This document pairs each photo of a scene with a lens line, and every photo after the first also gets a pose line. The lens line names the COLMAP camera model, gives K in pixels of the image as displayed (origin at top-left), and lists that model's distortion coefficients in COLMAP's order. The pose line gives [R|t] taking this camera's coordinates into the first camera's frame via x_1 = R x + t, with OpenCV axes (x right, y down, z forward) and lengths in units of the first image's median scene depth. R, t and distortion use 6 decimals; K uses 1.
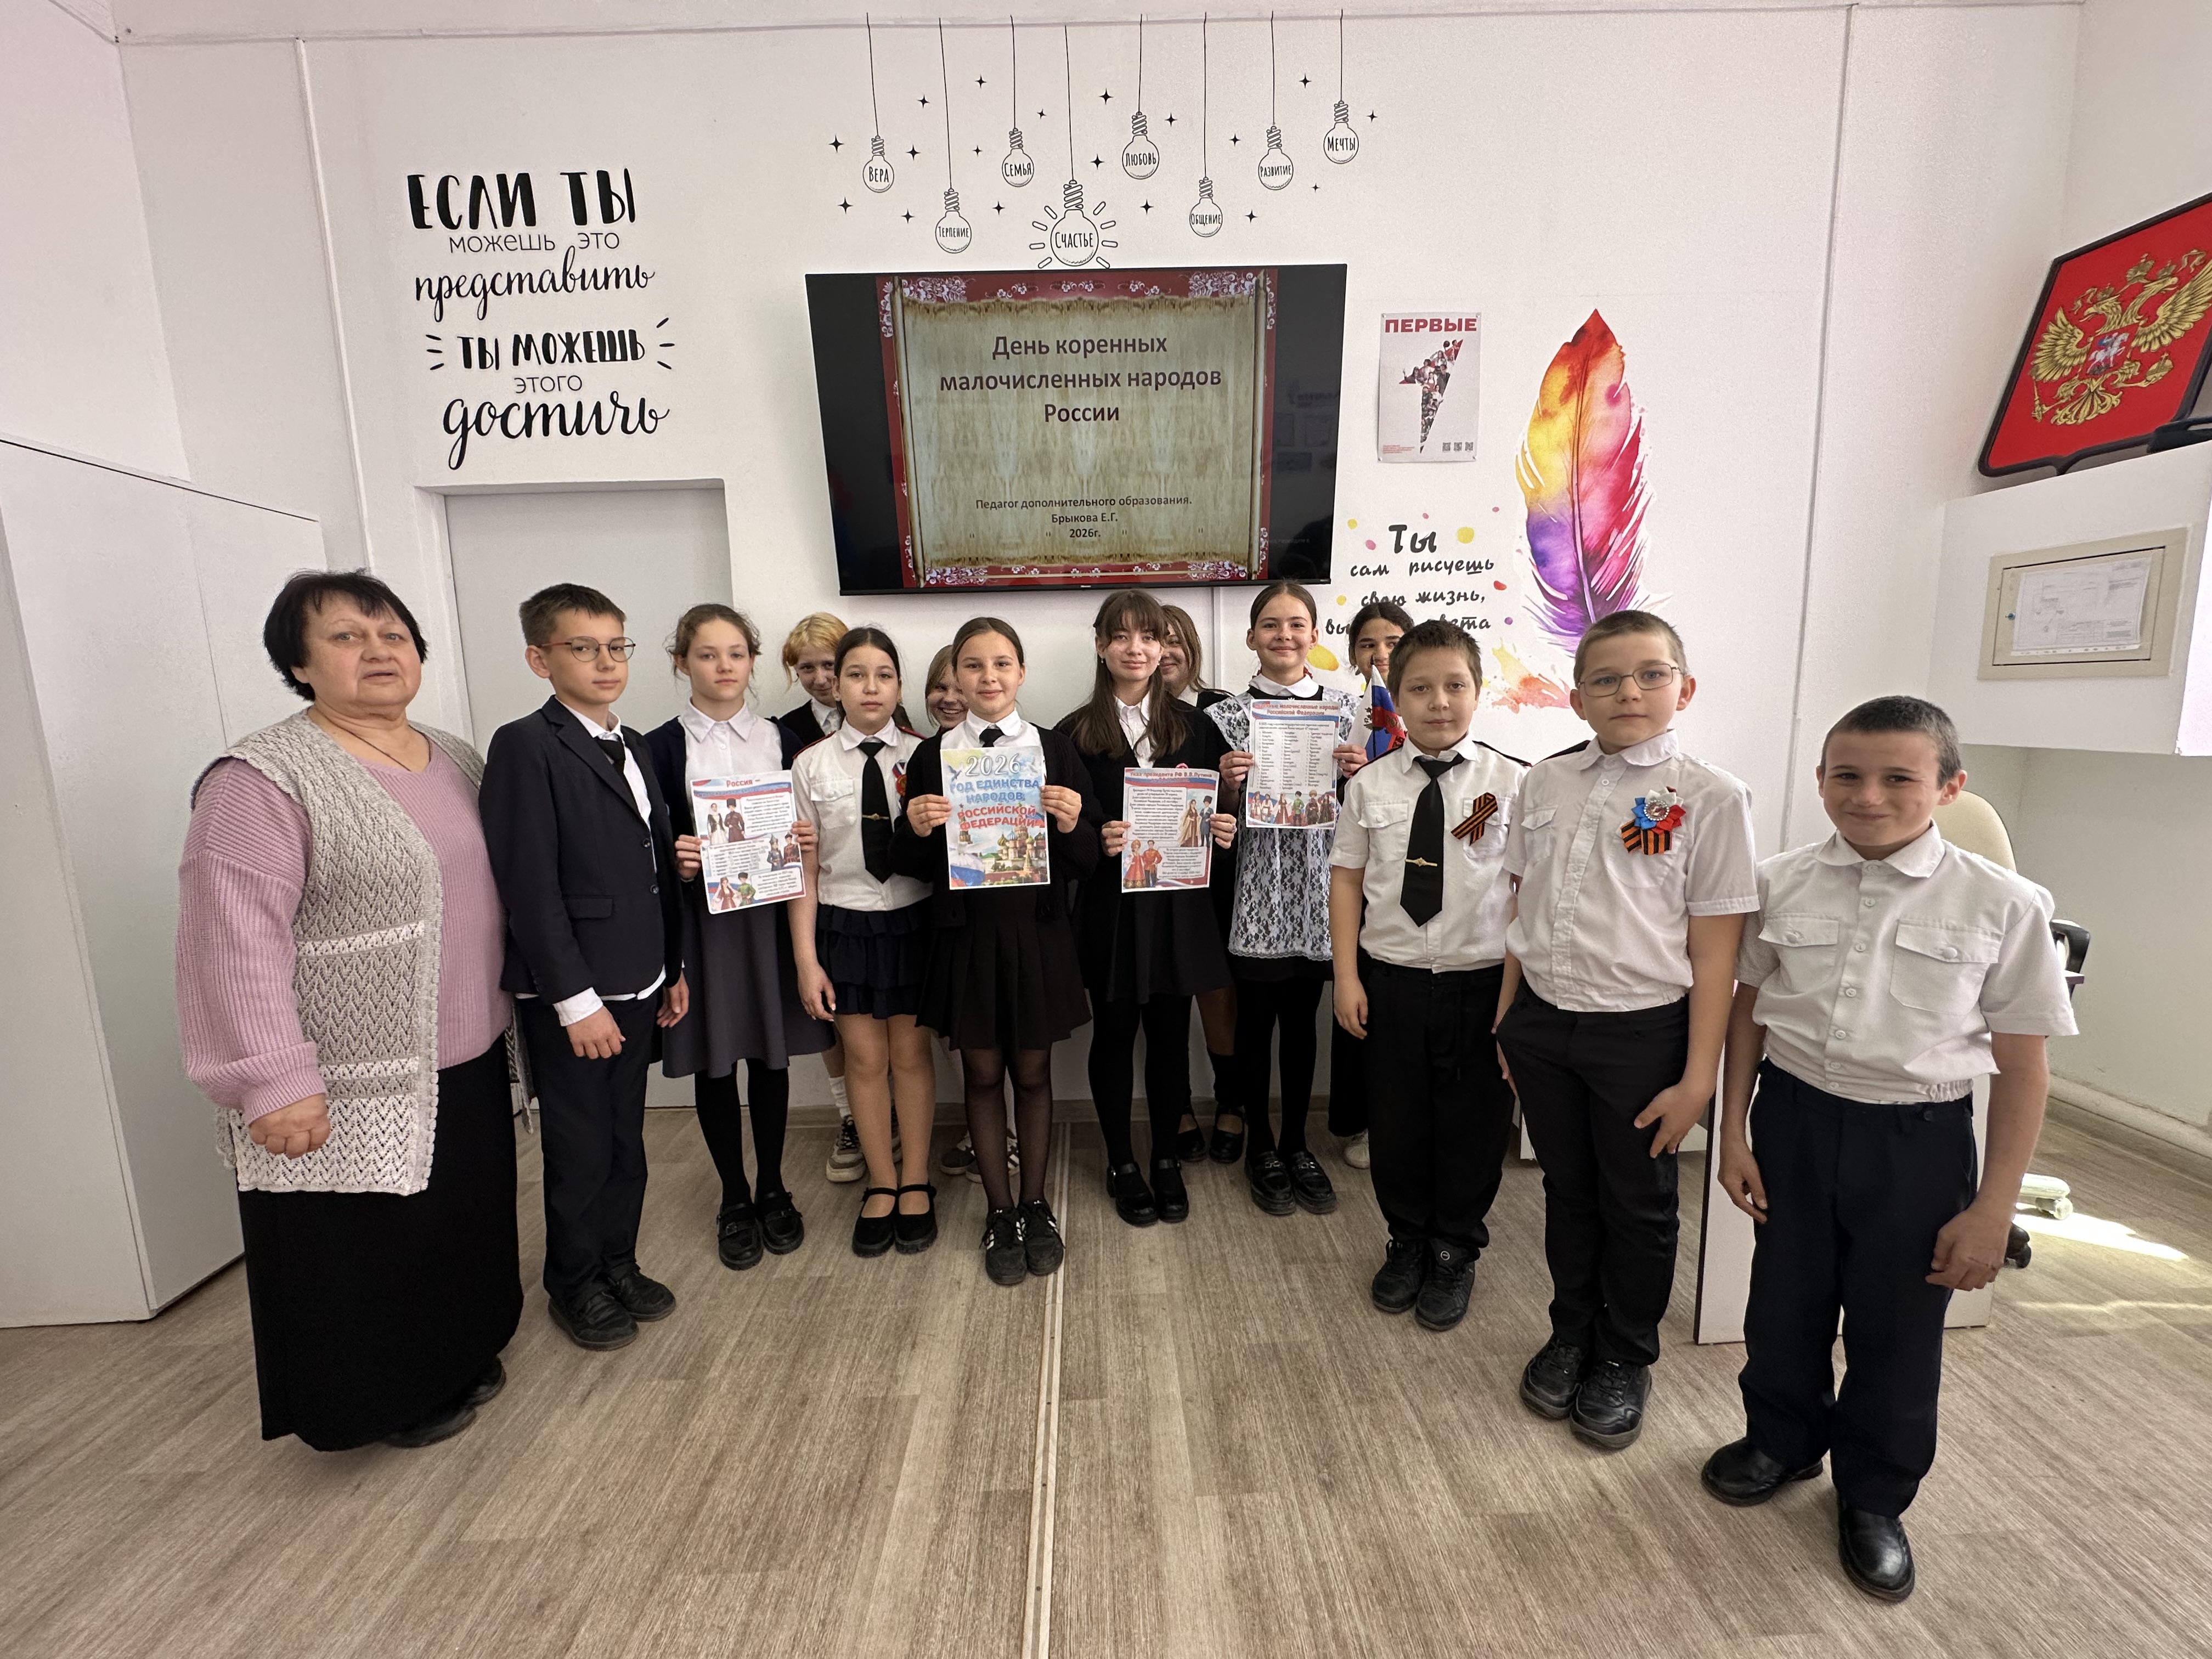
lens RADIAL K [[881.4, 0, 1106.7], [0, 881.4, 825.6], [0, 0, 1]] dist [-0.005709, 0.001241]
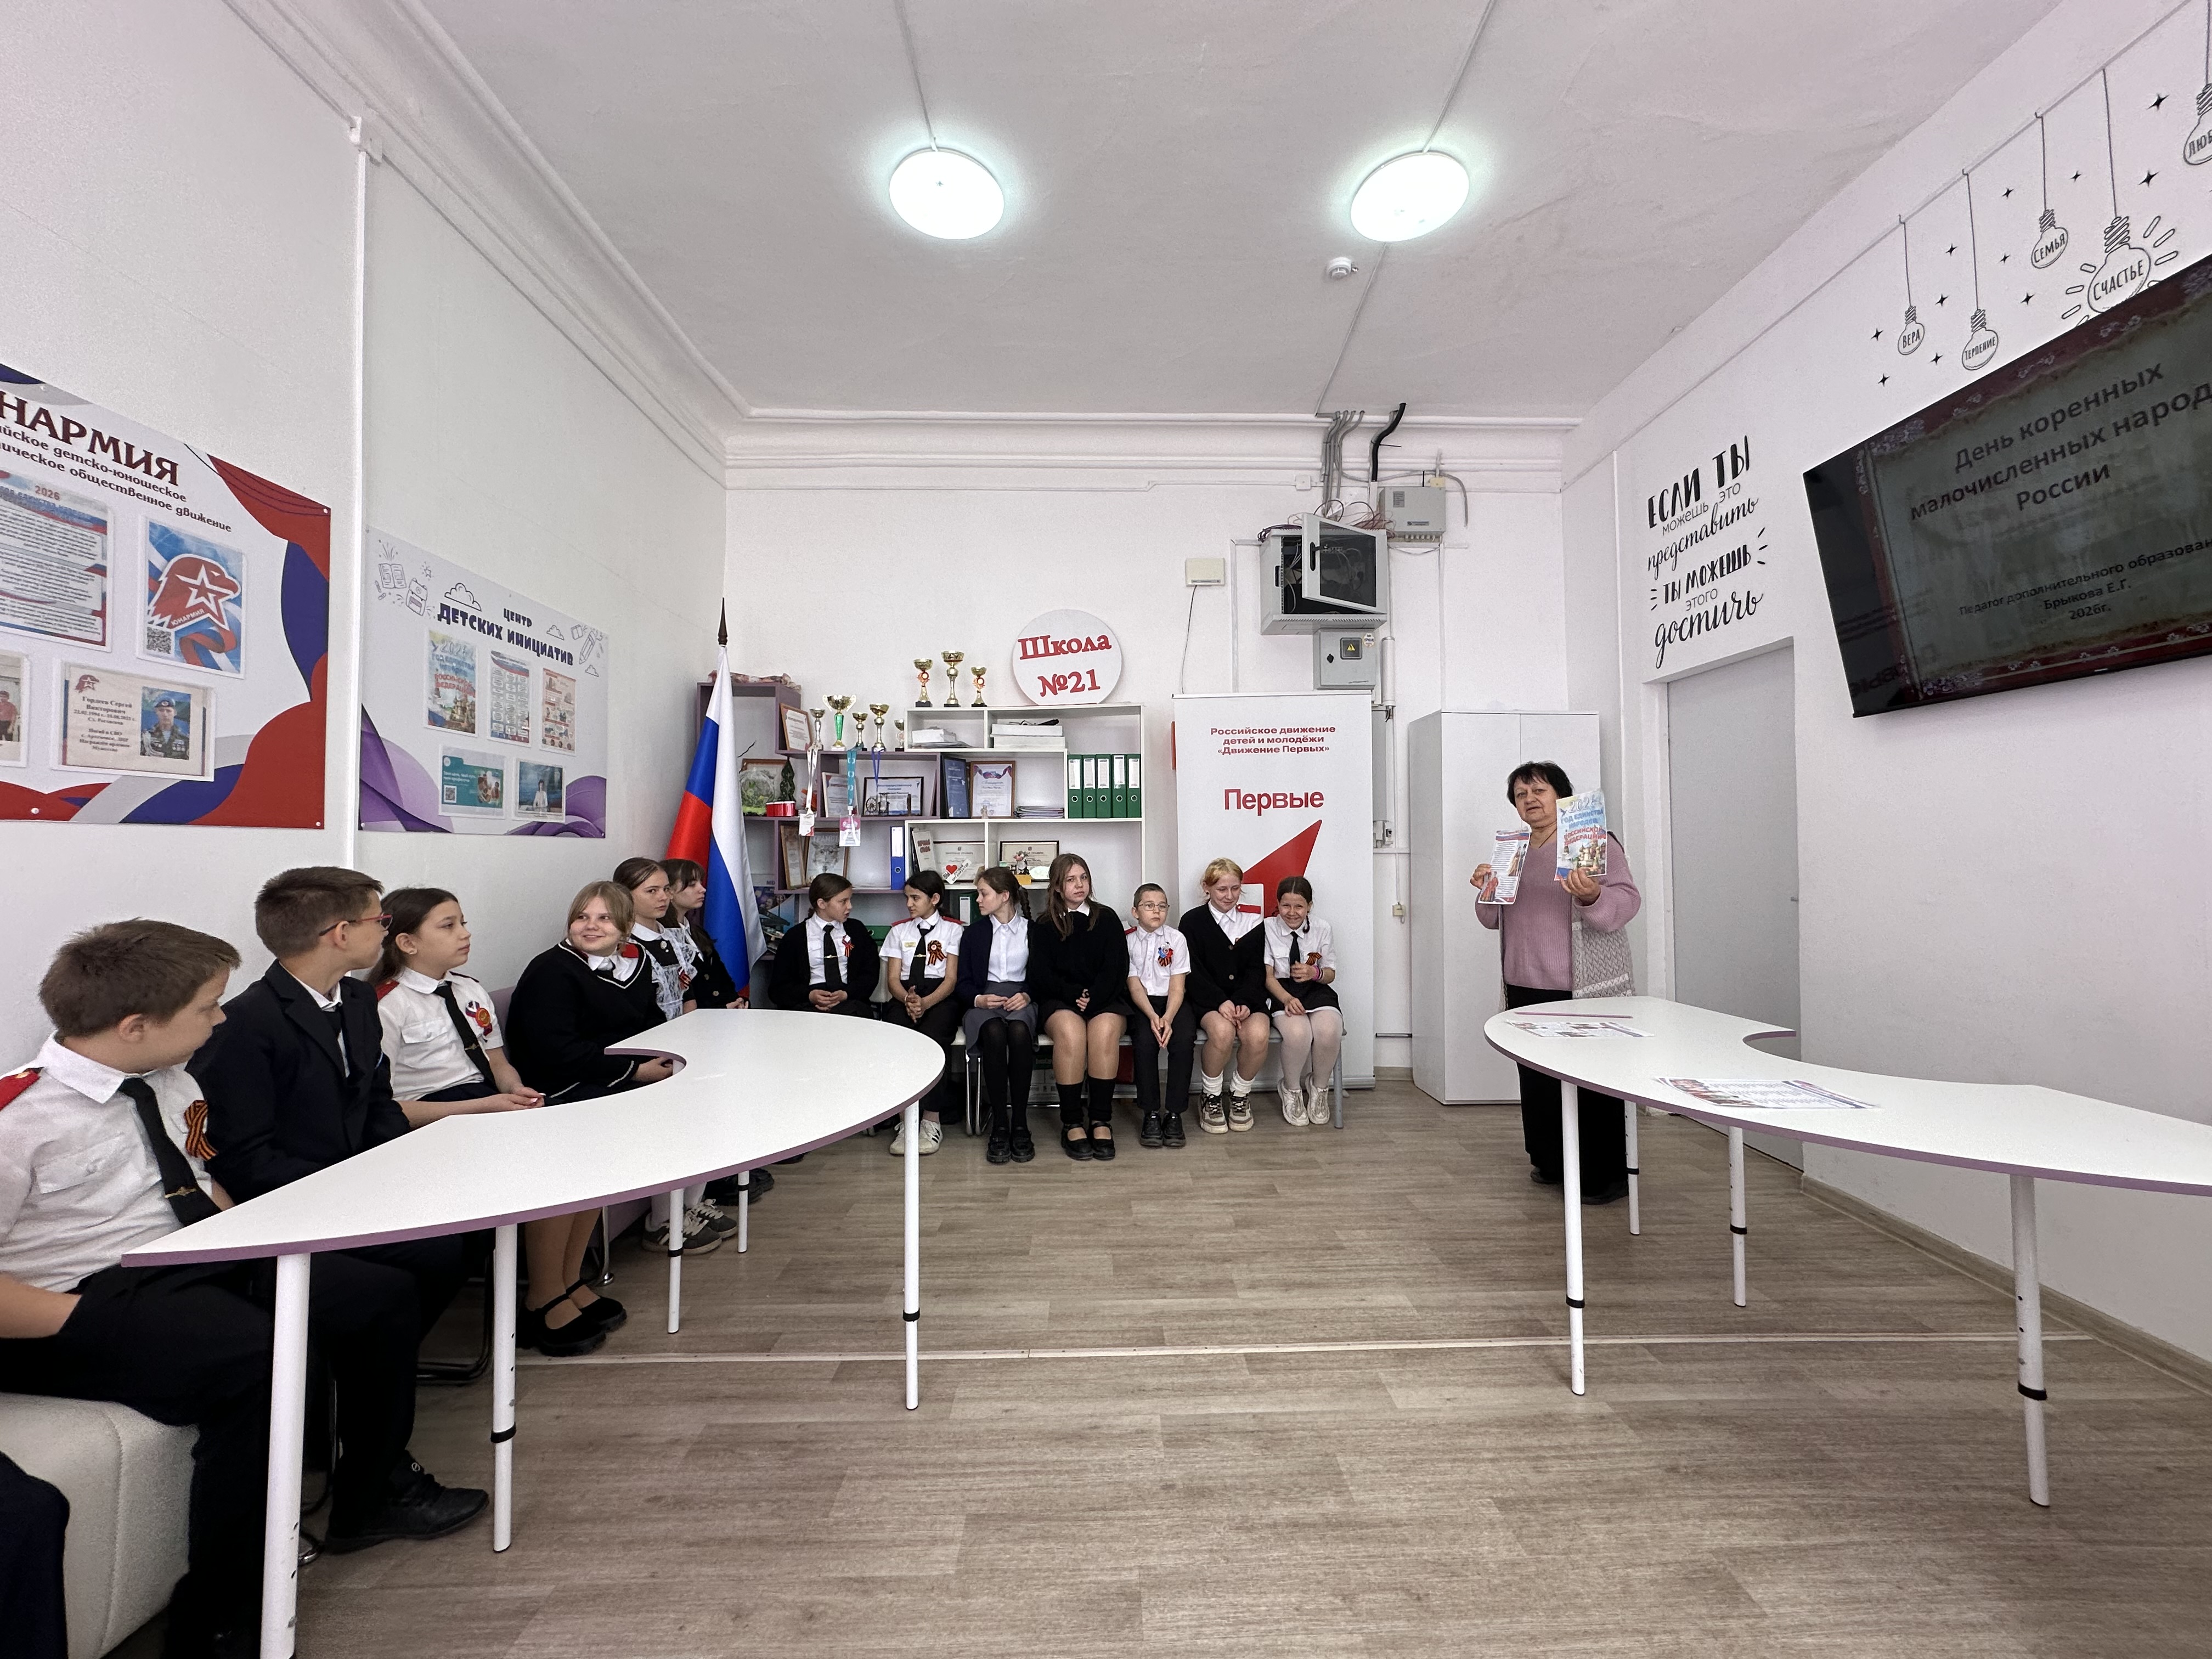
lens RADIAL K [[881.4, 0, 1110.9], [0, 881.4, 826.3], [0, 0, 1]] dist [-0.005709, 0.001241]
pose [[-0.001974, -0.004735, -0.999987, 0.822595], [-0.133531, 0.991035, -0.004429, 0.006090], [0.991043, 0.133521, -0.002589, 0.086235]]
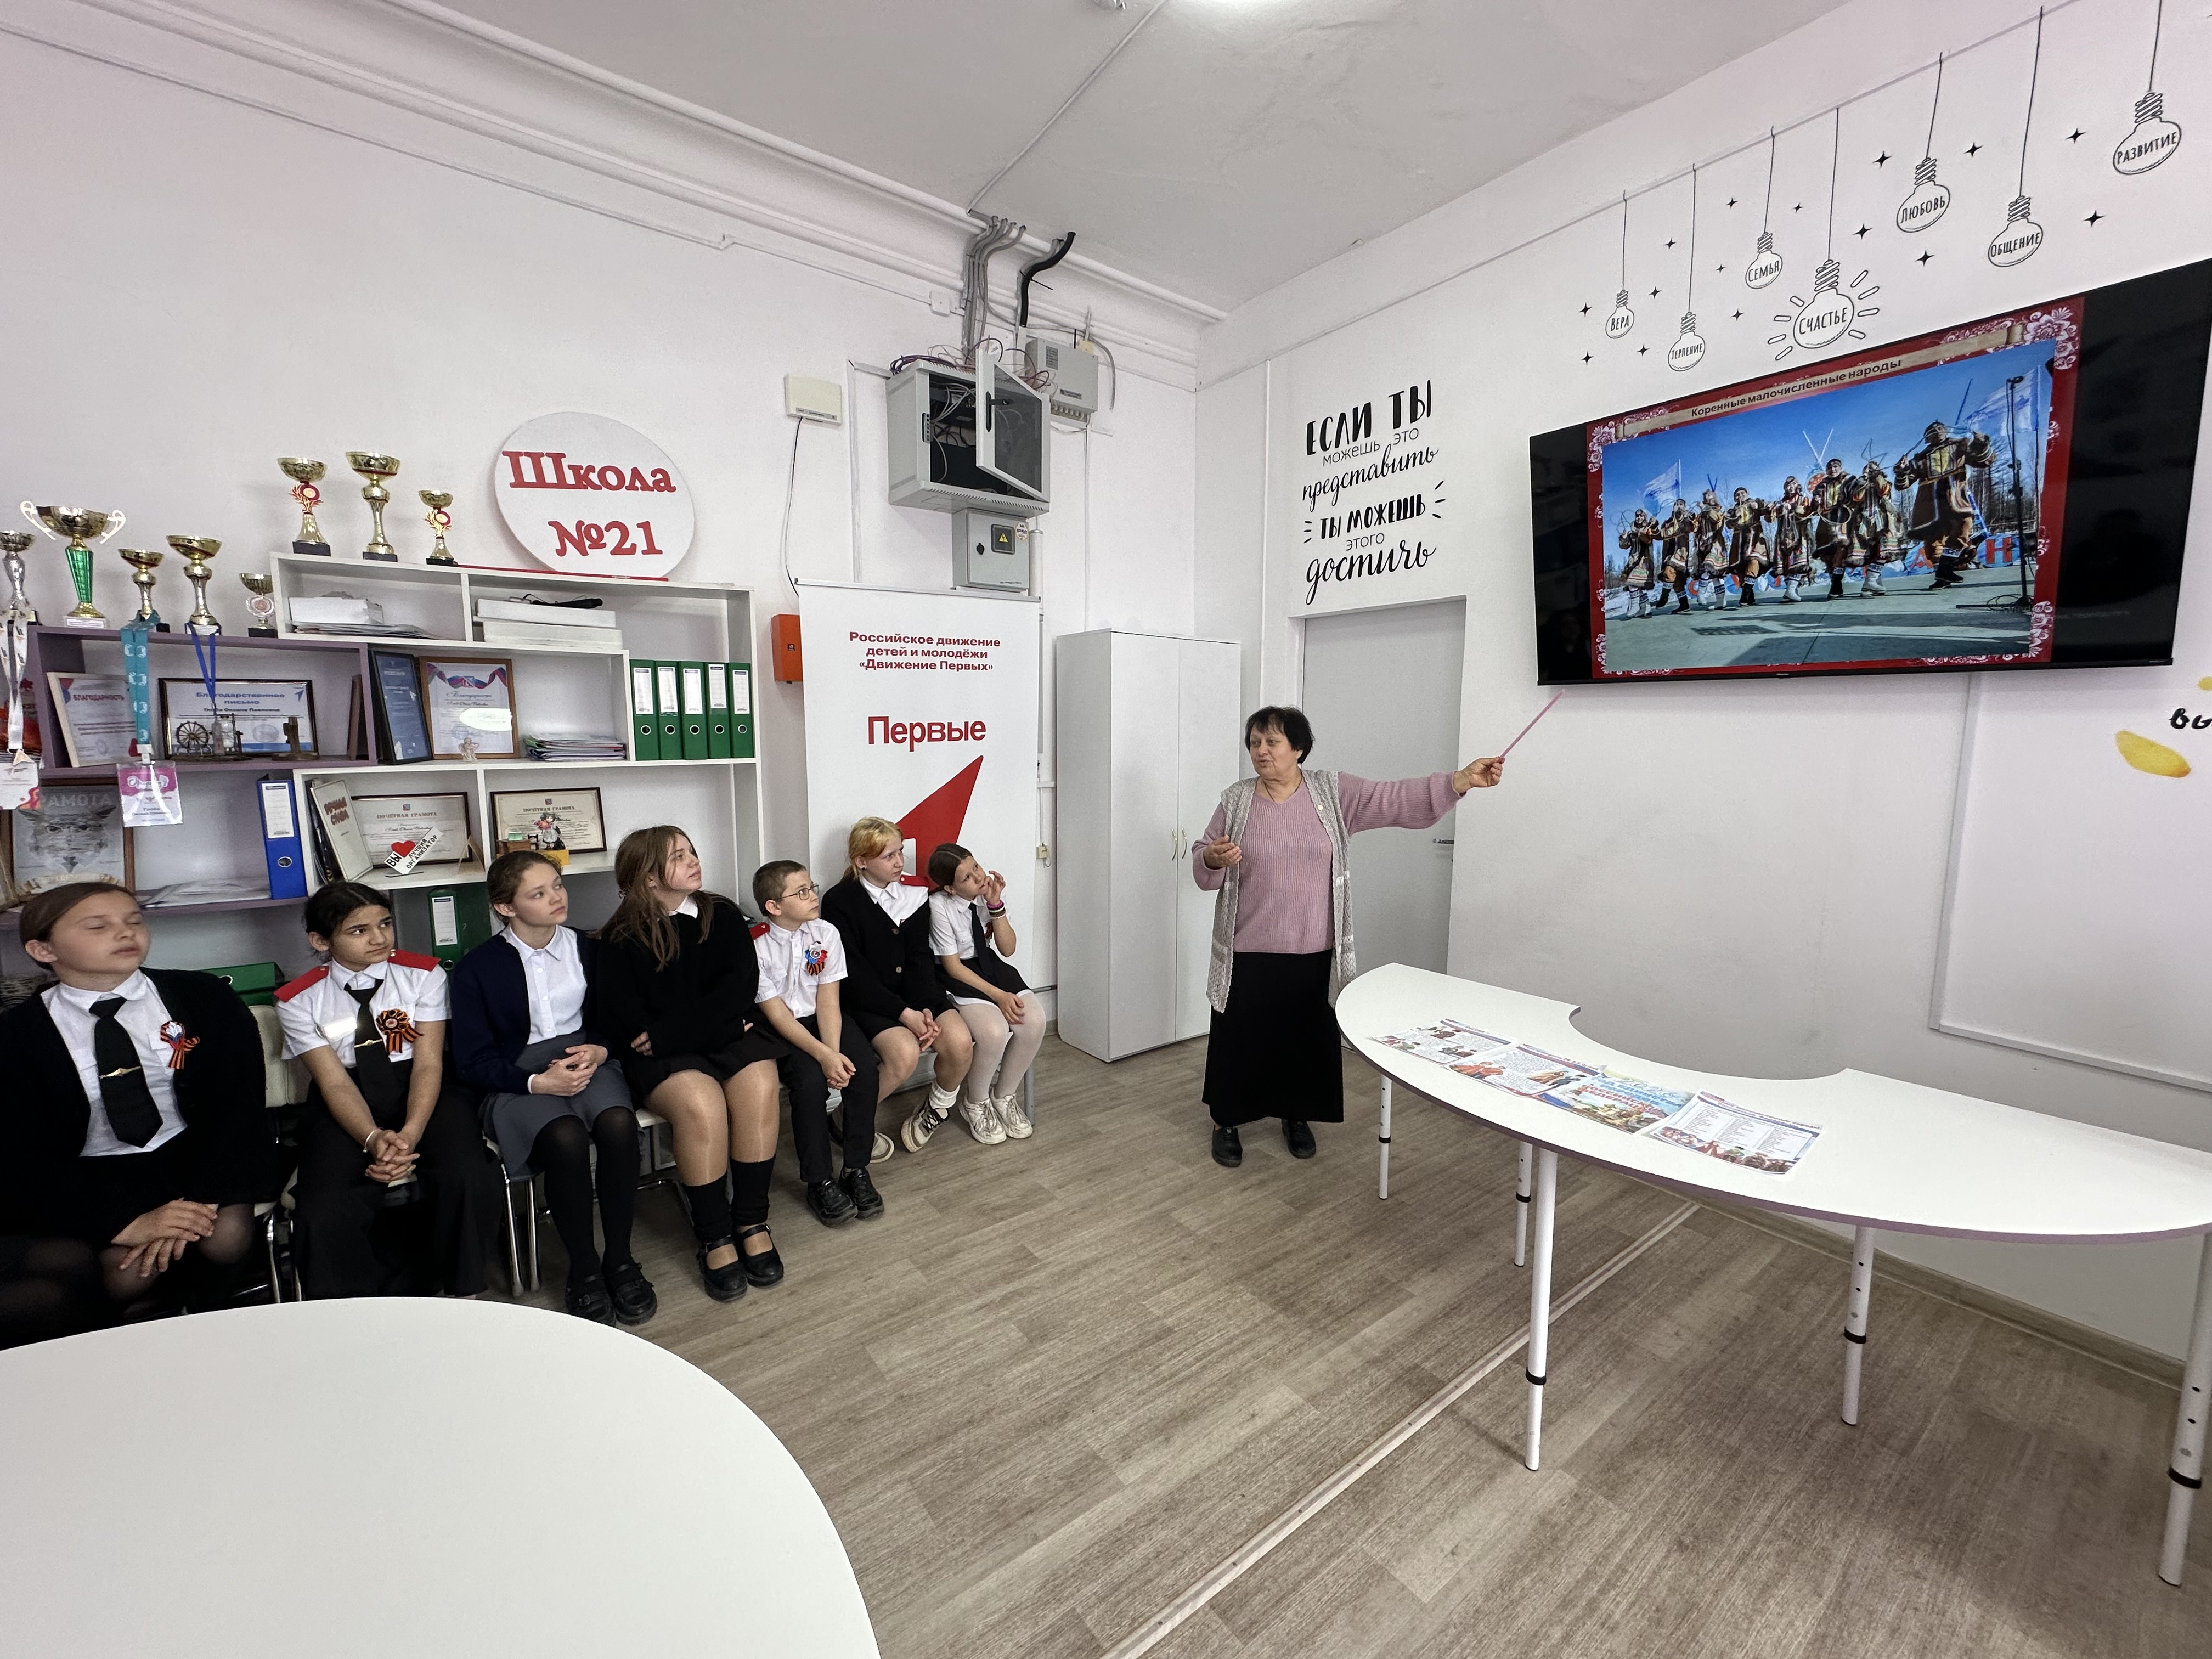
lens RADIAL K [[881.4, 0, 1109.6], [0, 881.4, 826.3], [0, 0, 1]] dist [-0.005709, 0.001241]
pose [[0.580292, 0.121594, -0.805280, 0.352786], [-0.130273, 0.989918, 0.055598, -0.061993], [0.803921, 0.072643, 0.590282, -0.167653]]
